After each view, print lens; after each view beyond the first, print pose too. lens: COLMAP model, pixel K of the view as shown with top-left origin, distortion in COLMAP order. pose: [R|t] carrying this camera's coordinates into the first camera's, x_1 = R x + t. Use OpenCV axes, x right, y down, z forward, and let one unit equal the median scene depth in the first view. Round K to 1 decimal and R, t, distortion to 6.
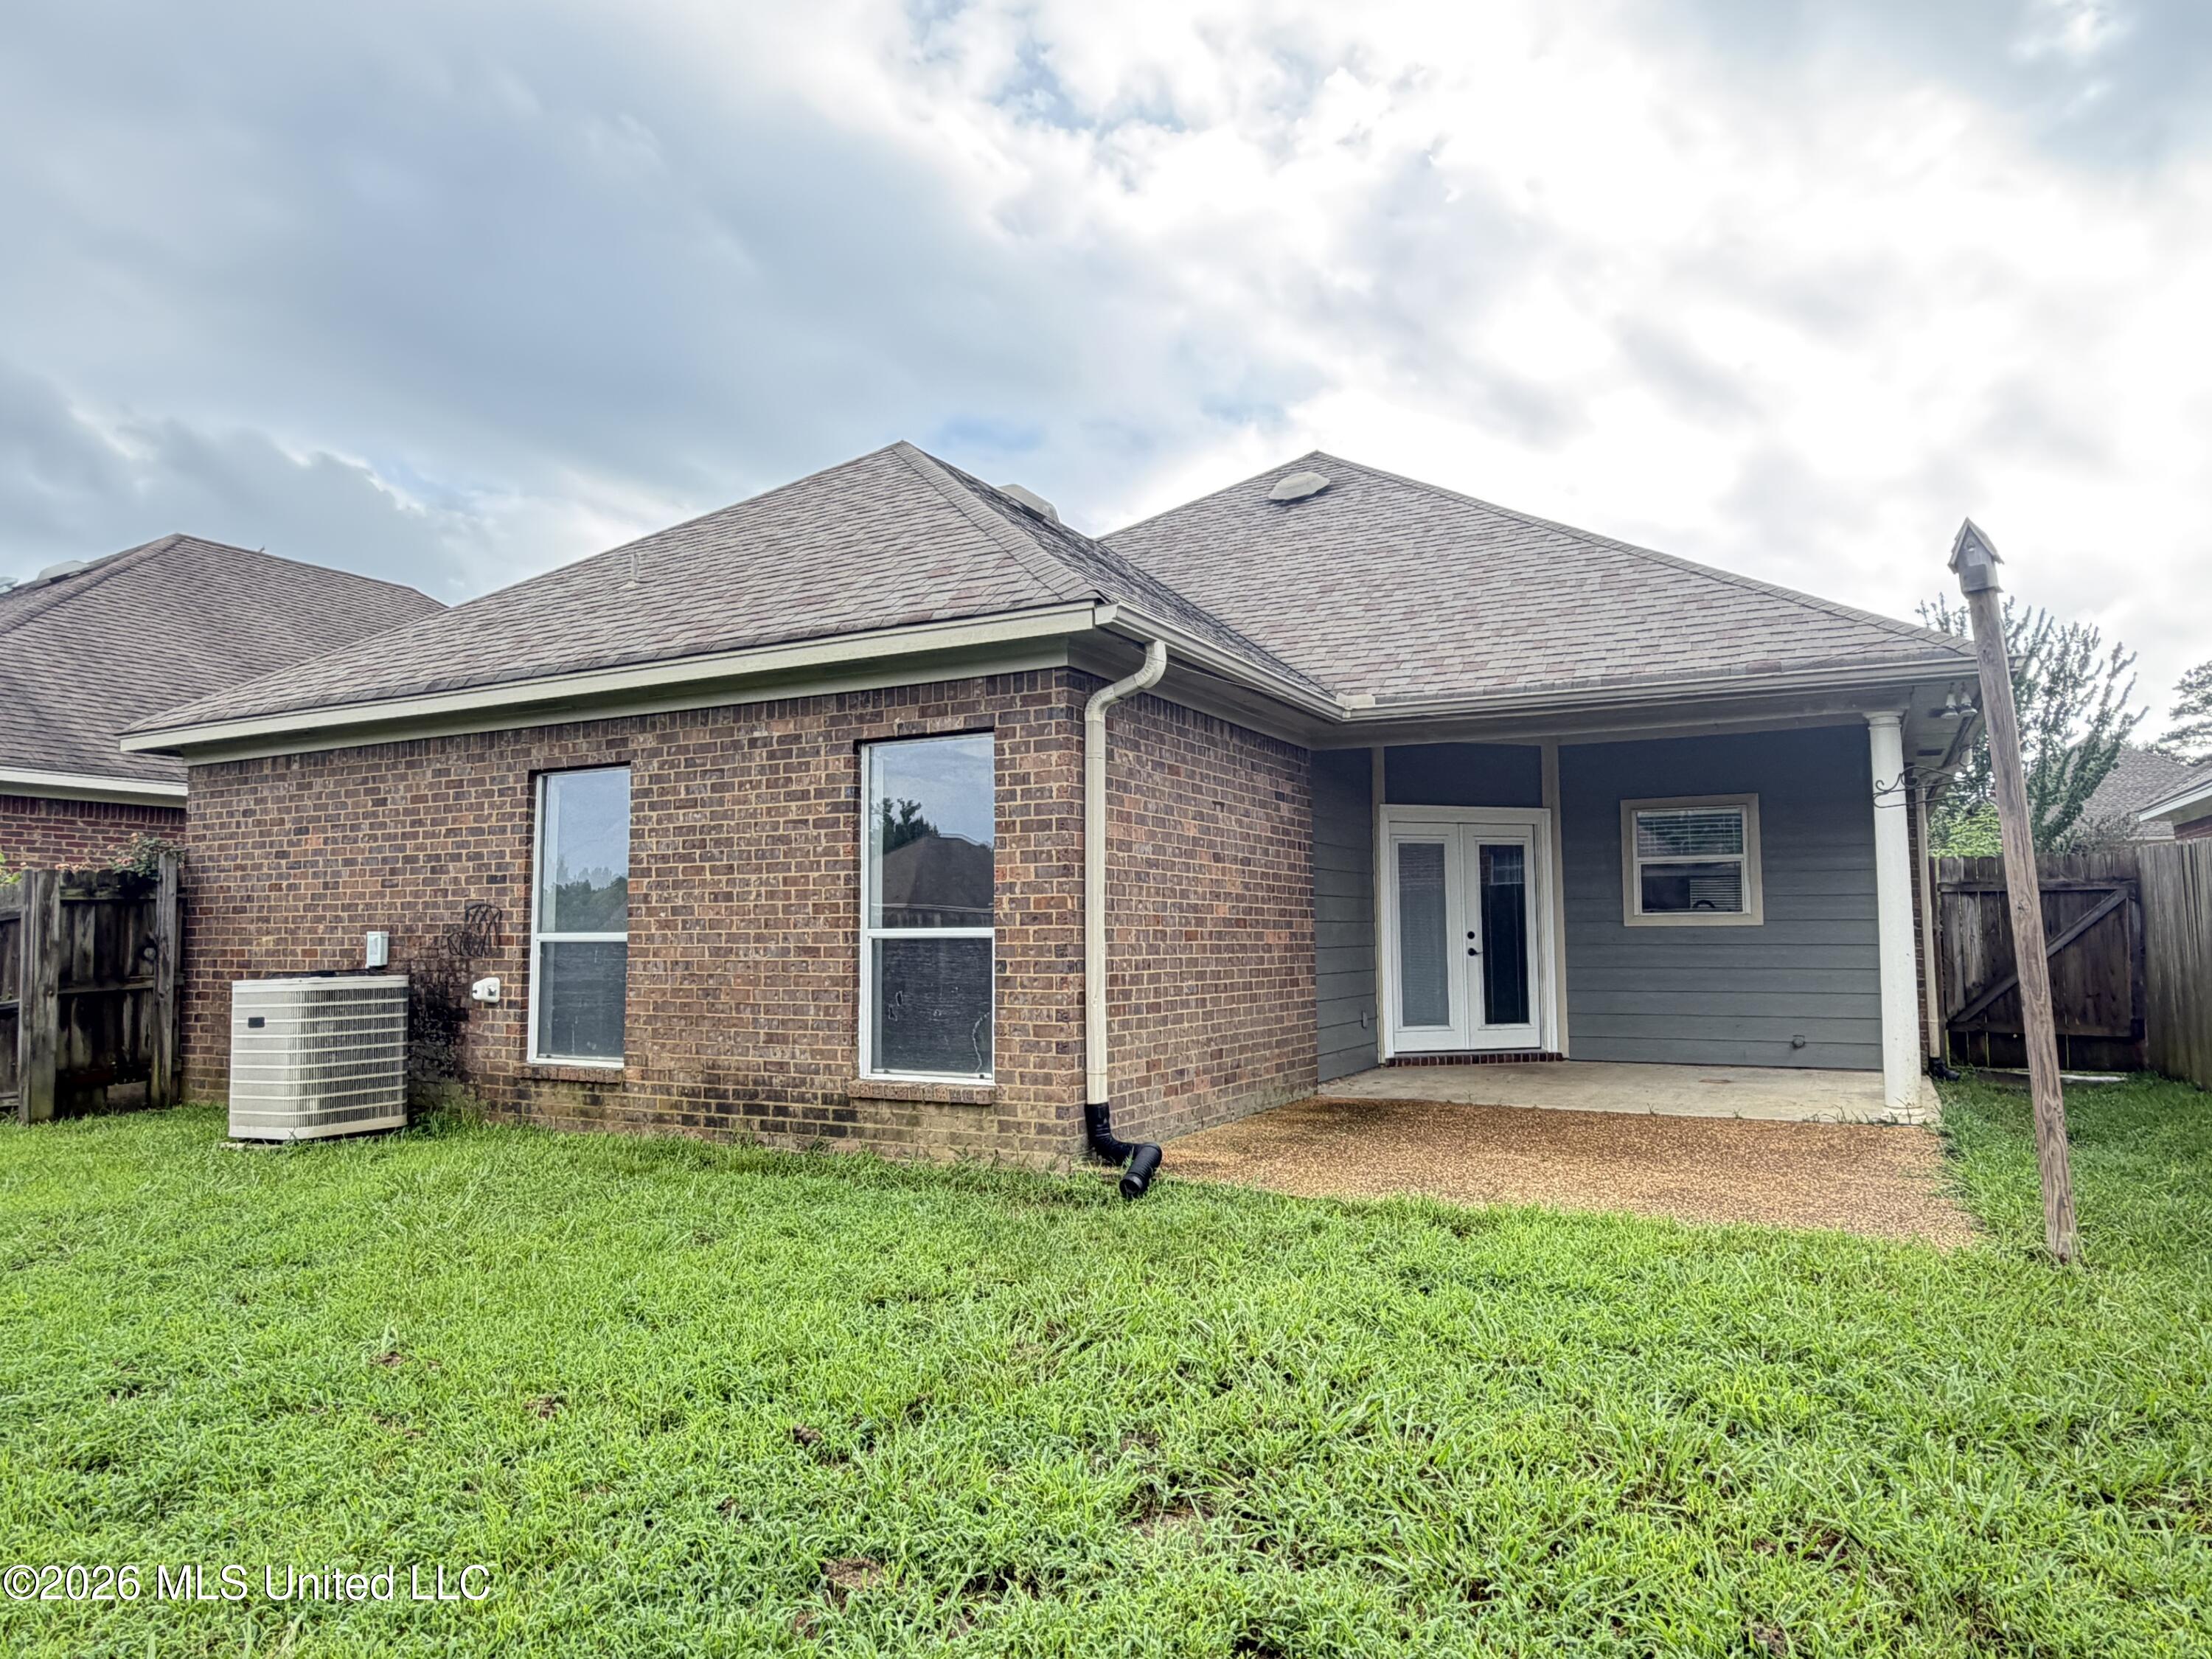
lens RADIAL K [[1393.7, 0, 1106.0], [0, 1393.7, 829.5], [0, 0, 1]] dist [-0.003052, -0.001229]
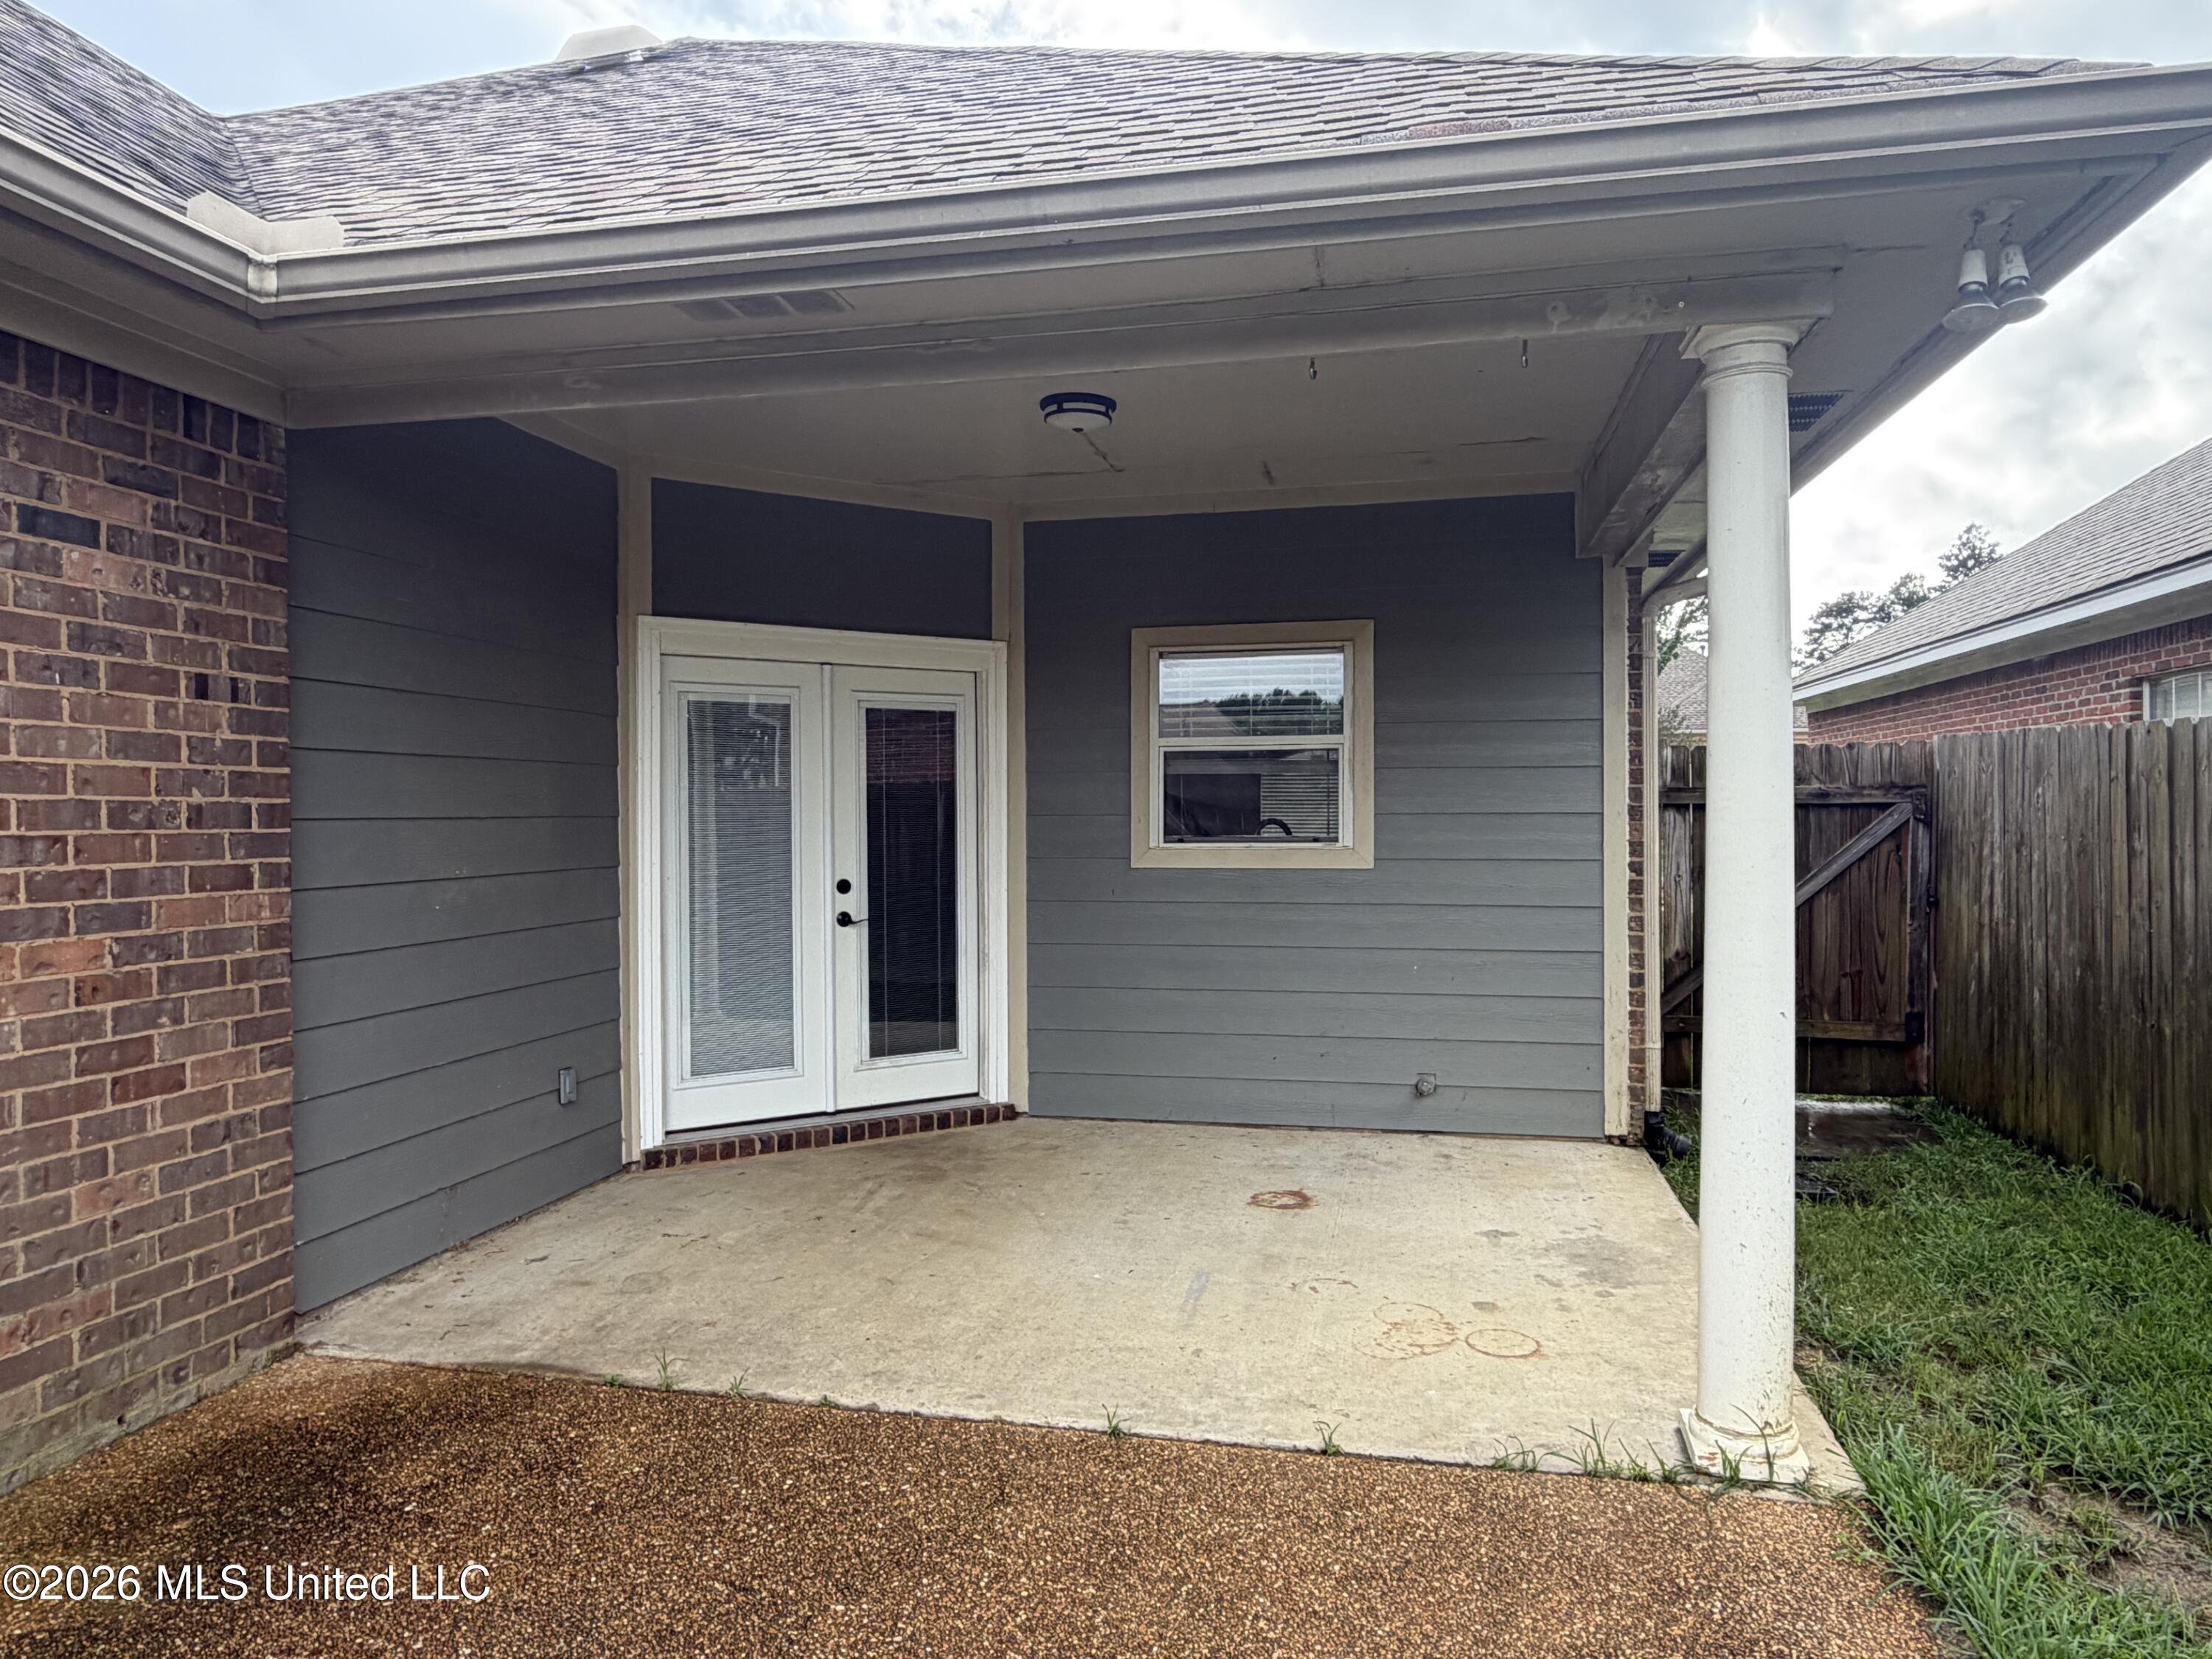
lens RADIAL K [[1393.7, 0, 1106.0], [0, 1393.7, 829.5], [0, 0, 1]] dist [-0.003052, -0.001229]
pose [[0.960755, -0.001184, 0.277395, 0.217308], [-0.022628, 0.996324, 0.082623, 0.011447], [-0.276473, -0.085657, 0.957197, 0.499576]]
